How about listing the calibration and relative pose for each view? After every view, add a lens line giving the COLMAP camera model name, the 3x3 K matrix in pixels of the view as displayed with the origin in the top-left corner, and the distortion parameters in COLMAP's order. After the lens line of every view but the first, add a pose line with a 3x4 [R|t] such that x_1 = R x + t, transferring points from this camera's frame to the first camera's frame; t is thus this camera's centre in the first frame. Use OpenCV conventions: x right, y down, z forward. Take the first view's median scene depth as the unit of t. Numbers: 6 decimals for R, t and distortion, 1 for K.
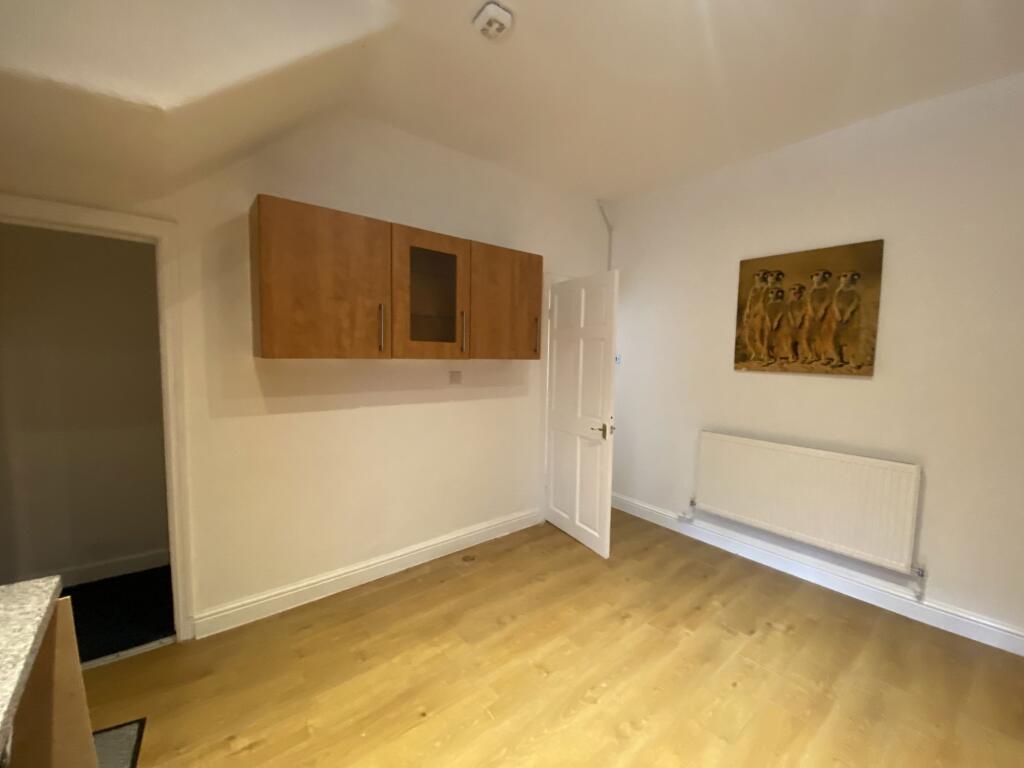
lens RADIAL K [[417.8, 0, 514.0], [0, 417.8, 379.8], [0, 0, 1]] dist [0.004165, -0.005234]
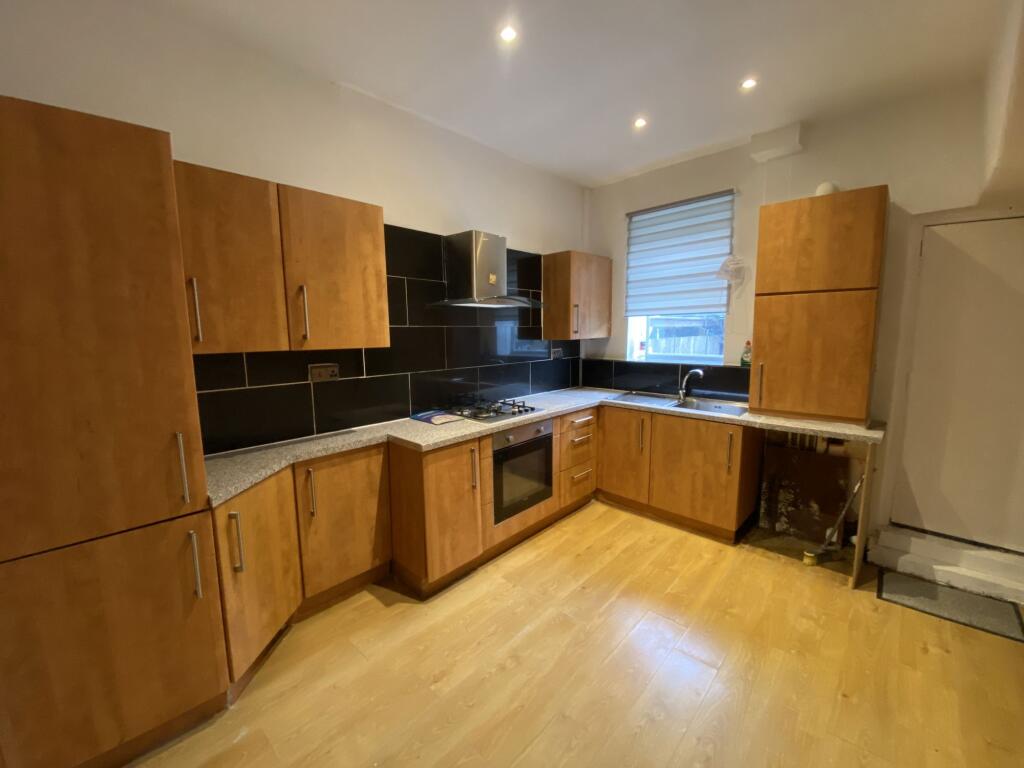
lens RADIAL K [[417.8, 0, 511.5], [0, 417.8, 382.1], [0, 0, 1]] dist [0.004165, -0.005234]
pose [[-0.989297, 0.022989, -0.144094, 0.722910], [-0.005549, 0.980870, 0.194586, -0.158847], [0.145811, 0.193303, -0.970244, 1.712132]]
